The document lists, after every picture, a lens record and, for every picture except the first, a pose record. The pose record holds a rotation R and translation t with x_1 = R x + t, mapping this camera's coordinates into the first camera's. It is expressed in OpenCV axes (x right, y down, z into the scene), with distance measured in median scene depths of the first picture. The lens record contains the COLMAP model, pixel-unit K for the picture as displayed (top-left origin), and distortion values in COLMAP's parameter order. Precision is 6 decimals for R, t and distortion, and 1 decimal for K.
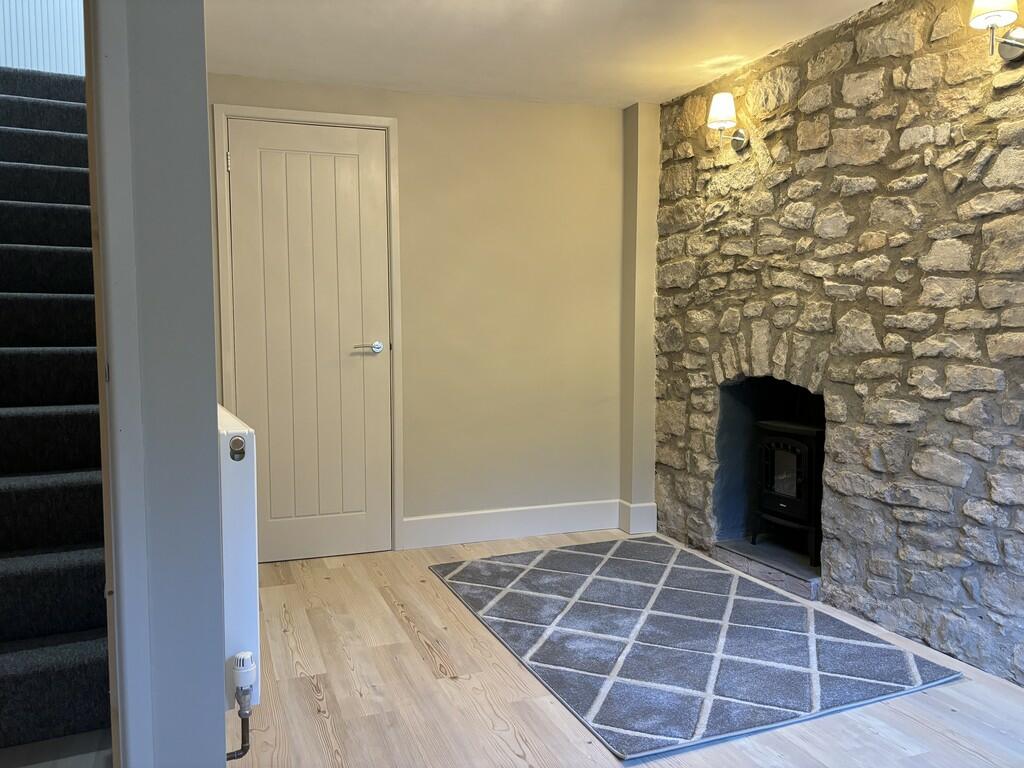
lens RADIAL K [[780.2, 0, 511.9], [0, 780.2, 385.3], [0, 0, 1]] dist [-0.008402, -0.006983]
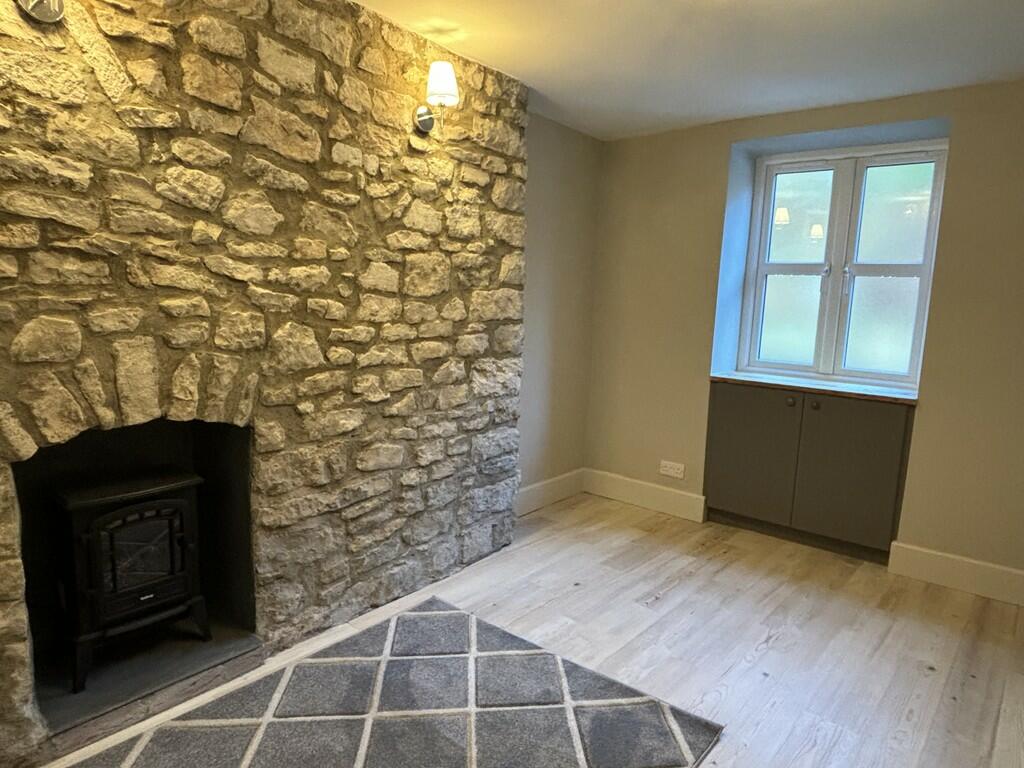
lens RADIAL K [[599.8, 0, 514.7], [0, 599.8, 382.6], [0, 0, 1]] dist [0.007452, -0.015723]
pose [[-0.445744, -0.137807, 0.884489, -0.301273], [0.031032, 0.985106, 0.169123, -0.140866], [-0.894622, 0.102833, -0.434829, 1.100427]]
